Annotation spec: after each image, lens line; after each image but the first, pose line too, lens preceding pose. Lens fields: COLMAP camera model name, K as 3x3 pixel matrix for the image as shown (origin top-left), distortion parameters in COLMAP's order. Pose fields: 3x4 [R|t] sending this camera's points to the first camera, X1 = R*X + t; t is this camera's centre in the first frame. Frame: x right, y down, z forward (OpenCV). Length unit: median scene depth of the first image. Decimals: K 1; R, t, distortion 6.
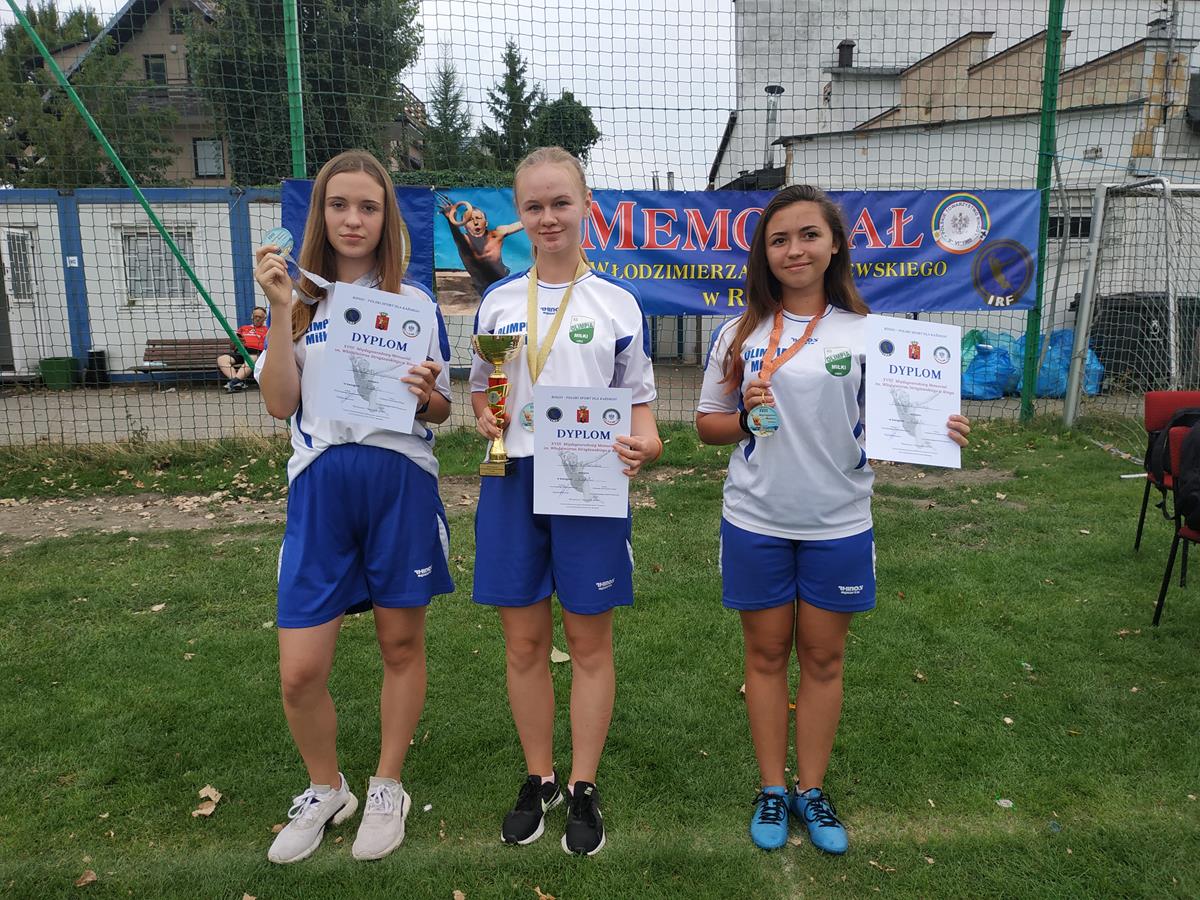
lens RADIAL K [[849.6, 0, 593.5], [0, 849.6, 447.5], [0, 0, 1]] dist [-0.008980, -0.000160]
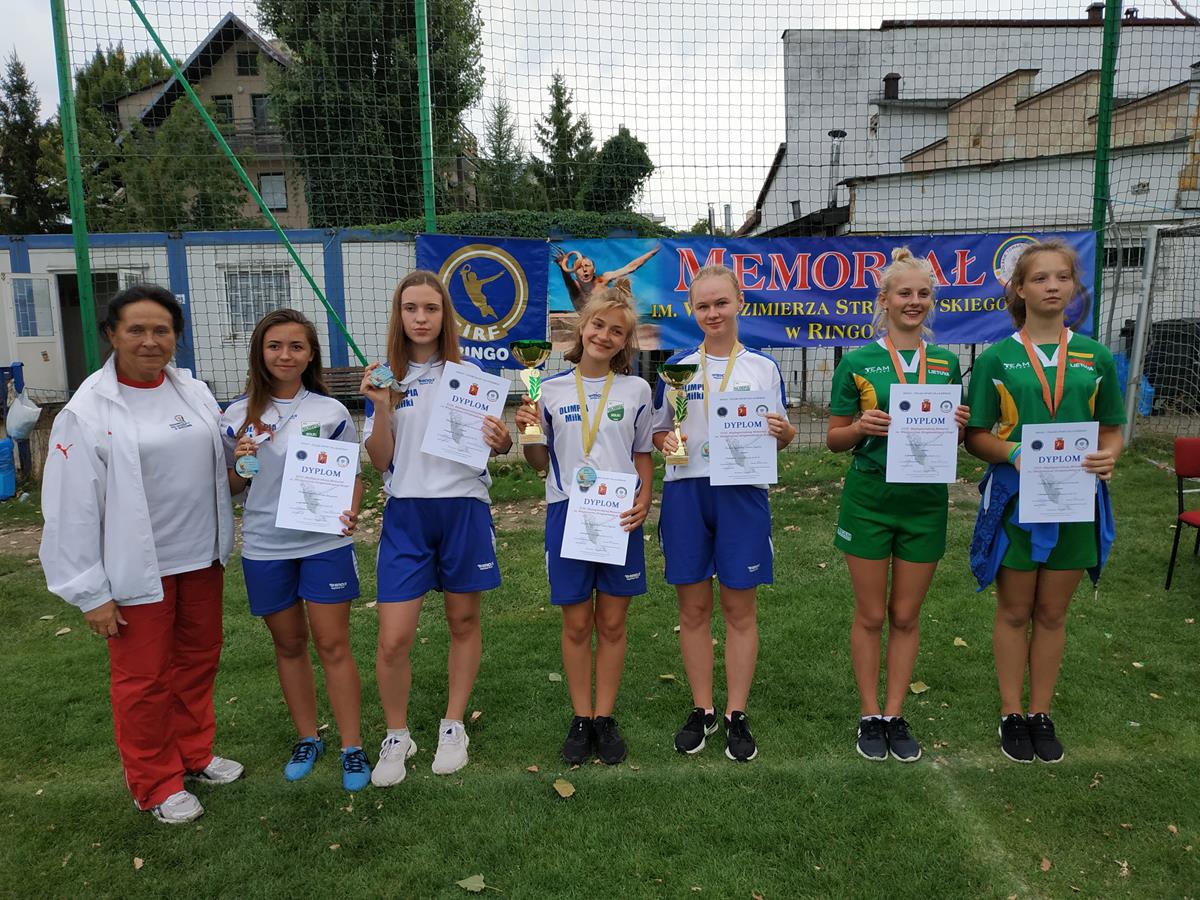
lens RADIAL K [[845.1, 0, 600.0], [0, 845.1, 450.0], [0, 0, 1]] dist [0.004714, -0.009027]
pose [[0.999426, -0.007155, -0.033109, -0.077343], [0.006536, 0.999802, -0.018771, -0.004031], [0.033237, 0.018544, 0.999275, -0.107706]]
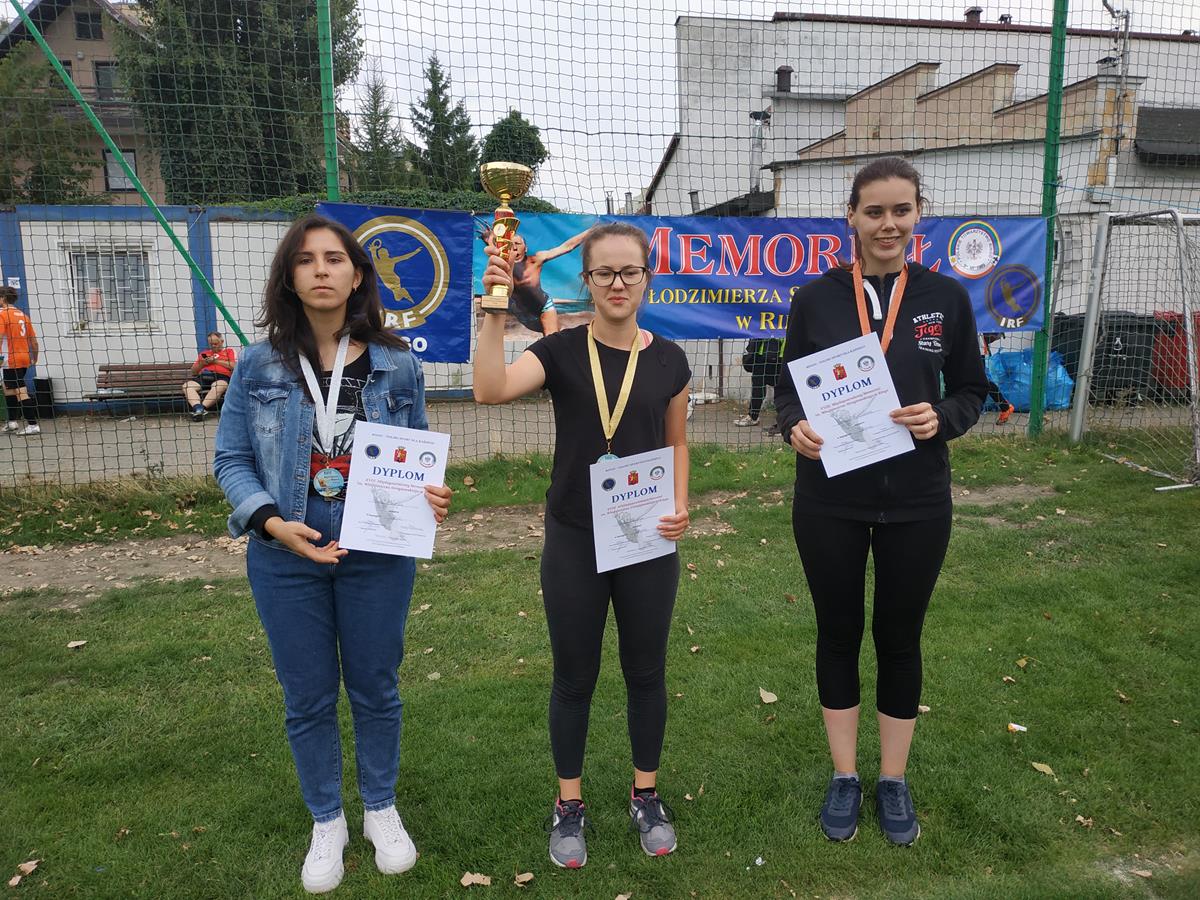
lens RADIAL K [[849.6, 0, 593.5], [0, 849.6, 447.5], [0, 0, 1]] dist [-0.008980, -0.000160]
pose [[0.994002, -0.022623, 0.106997, -0.147829], [0.024393, 0.999586, -0.015260, -0.014620], [-0.106607, 0.017779, 0.994142, 0.012915]]
